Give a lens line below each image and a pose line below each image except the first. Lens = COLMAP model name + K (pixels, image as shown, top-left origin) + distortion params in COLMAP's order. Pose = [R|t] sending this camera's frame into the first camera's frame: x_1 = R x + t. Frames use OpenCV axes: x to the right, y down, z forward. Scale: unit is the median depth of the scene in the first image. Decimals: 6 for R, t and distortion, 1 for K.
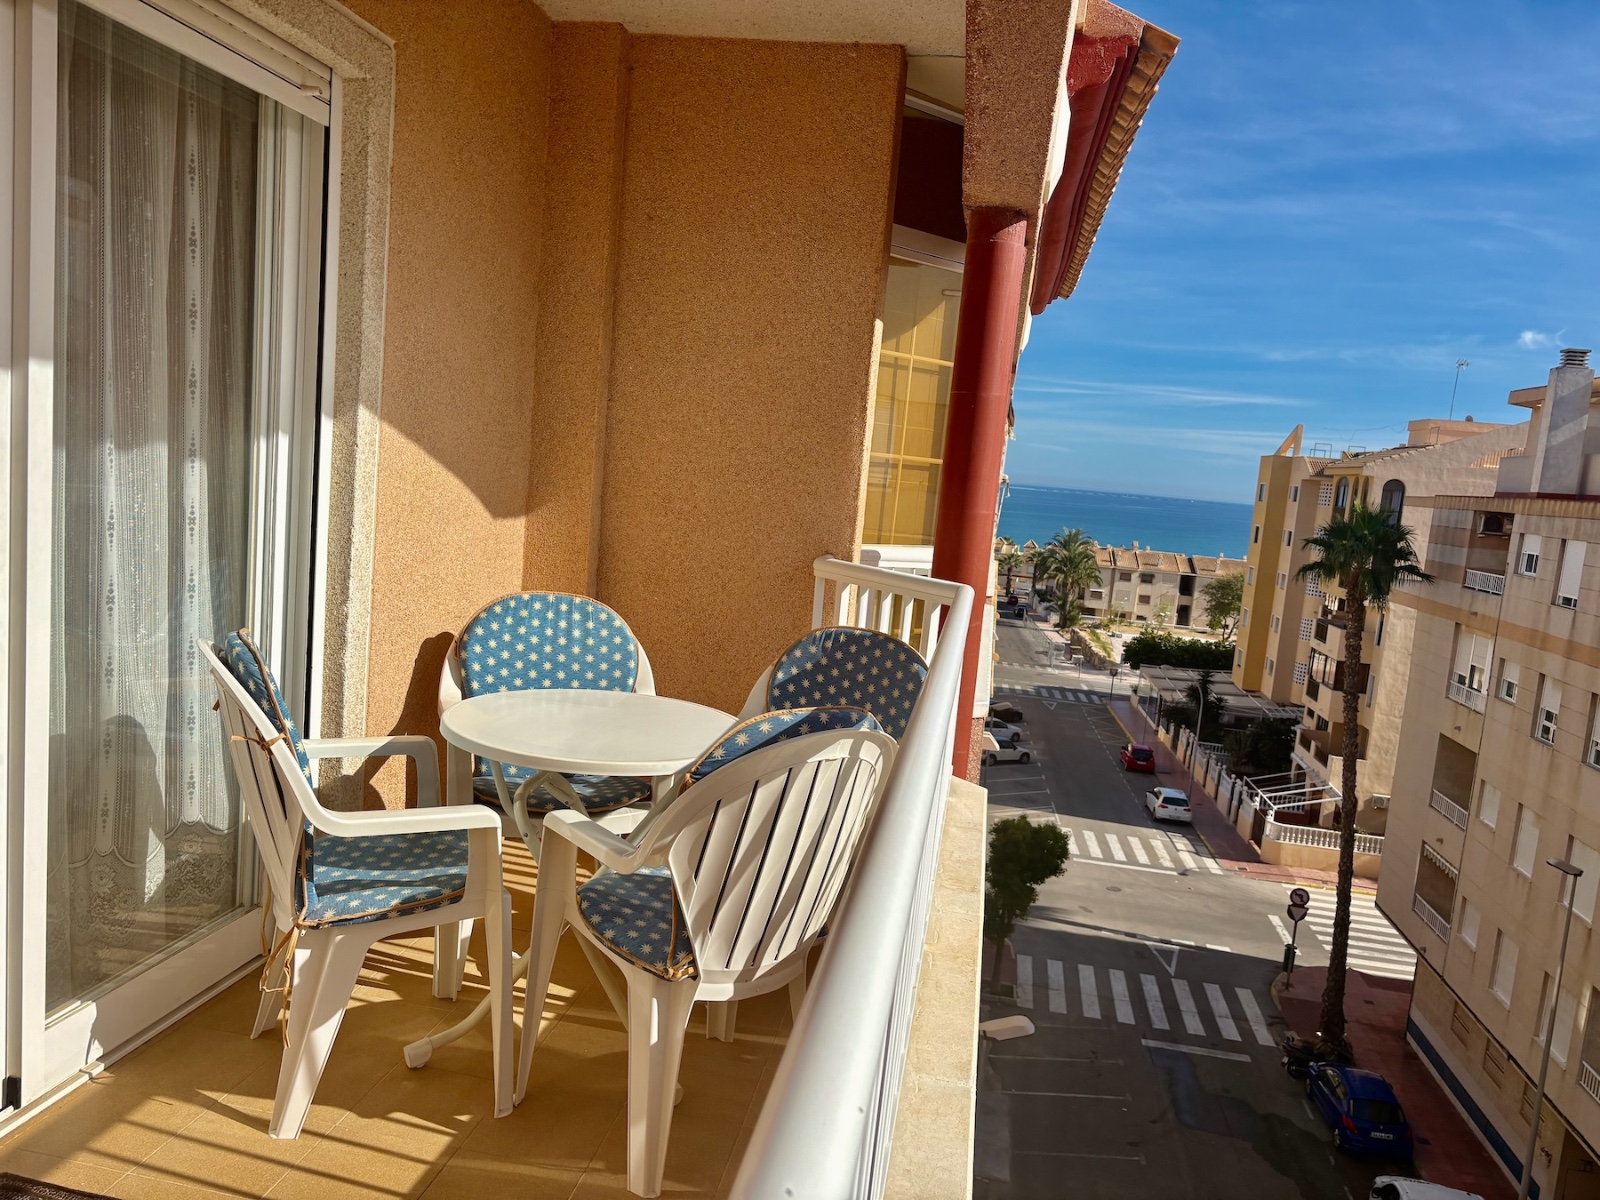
lens RADIAL K [[1198.8, 0, 799.9], [0, 1198.8, 609.8], [0, 0, 1]] dist [0.045147, -0.041187]
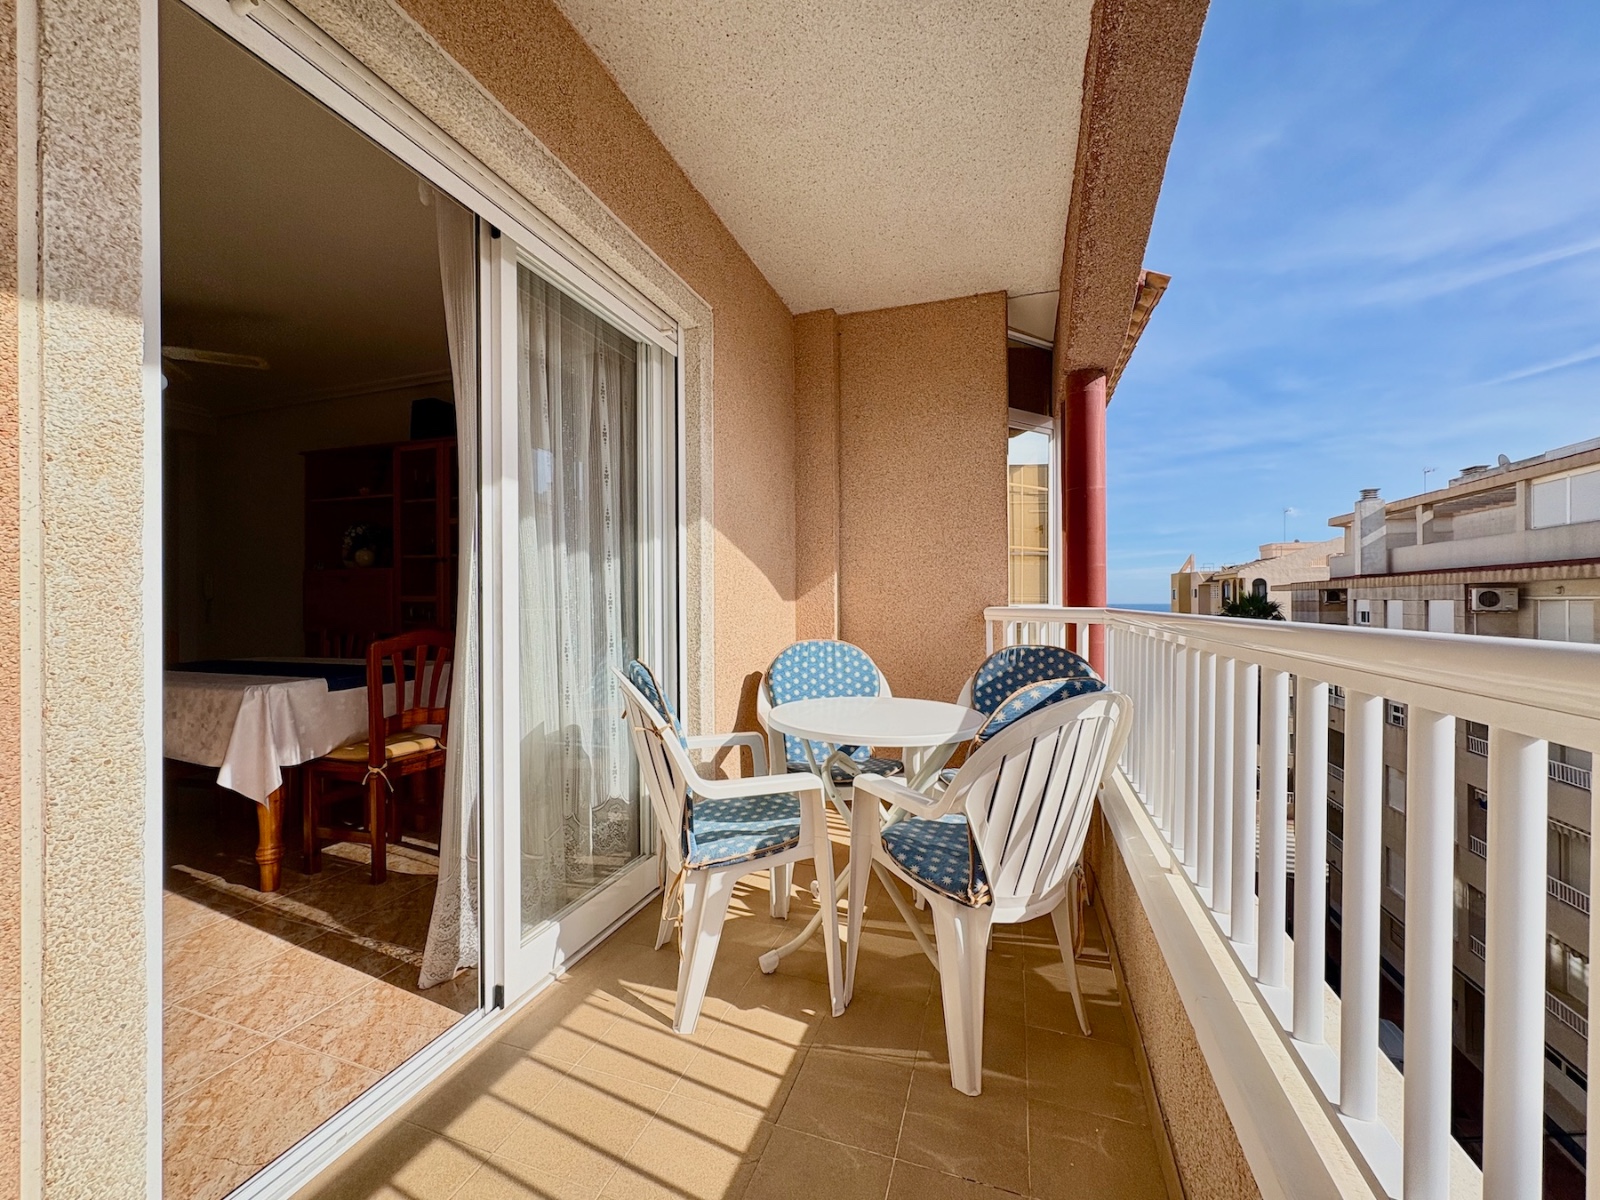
lens RADIAL K [[633.1, 0, 802.2], [0, 633.1, 602.2], [0, 0, 1]] dist [-0.001318, -0.000054]
pose [[0.982490, -0.093786, -0.160987, -0.104684], [0.071861, 0.987962, -0.136992, 0.053098], [0.171897, 0.123025, 0.977403, 0.210520]]
